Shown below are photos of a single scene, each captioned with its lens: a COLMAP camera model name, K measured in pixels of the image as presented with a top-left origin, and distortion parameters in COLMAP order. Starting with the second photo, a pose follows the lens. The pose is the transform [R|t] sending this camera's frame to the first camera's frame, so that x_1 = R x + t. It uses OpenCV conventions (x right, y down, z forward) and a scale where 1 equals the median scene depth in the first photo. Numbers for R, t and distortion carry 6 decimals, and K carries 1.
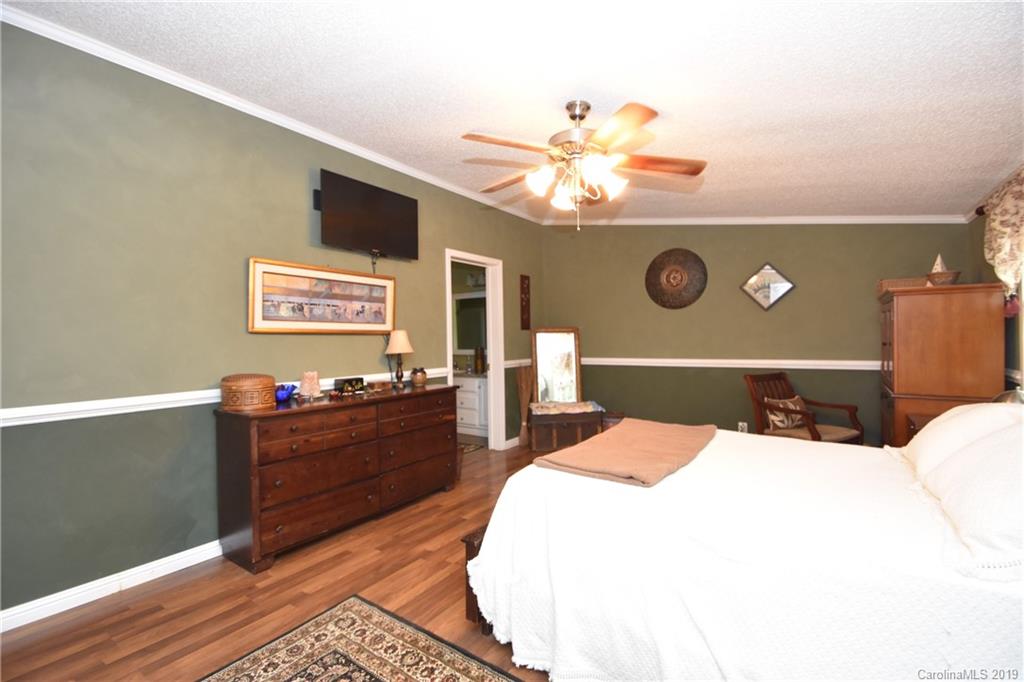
lens RADIAL K [[451.7, 0, 510.9], [0, 451.7, 334.0], [0, 0, 1]] dist [-0.005910, -0.005654]
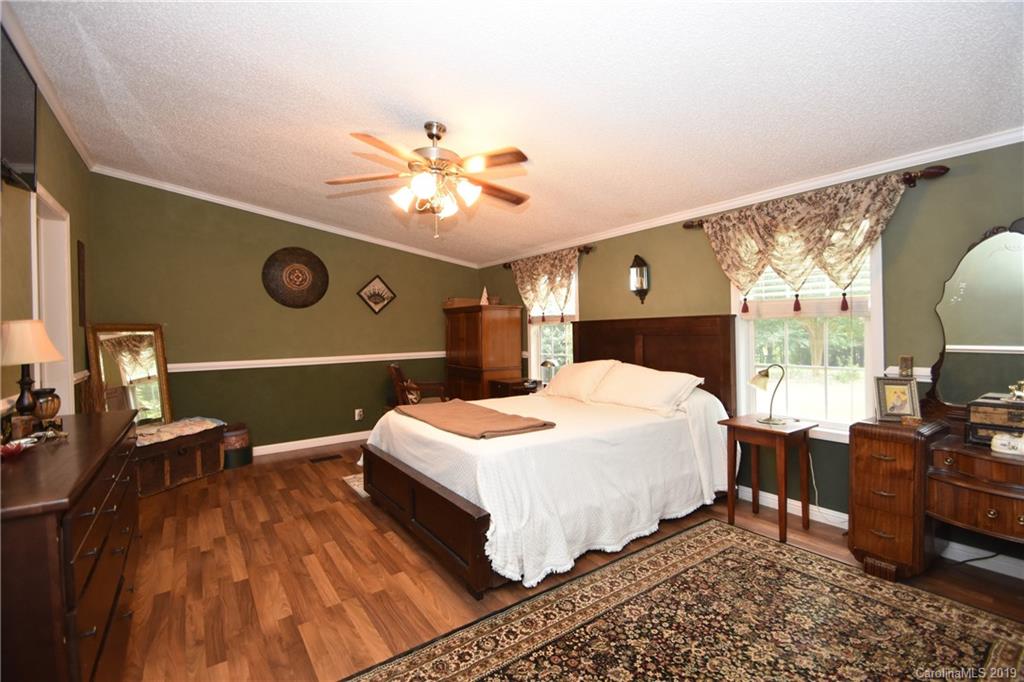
lens RADIAL K [[451.7, 0, 515.7], [0, 451.7, 343.6], [0, 0, 1]] dist [-0.005910, -0.005654]
pose [[0.321791, -0.013599, 0.946713, -0.646498], [0.005620, 0.999907, 0.012453, 0.019099], [-0.946794, 0.001313, 0.321838, 0.343854]]
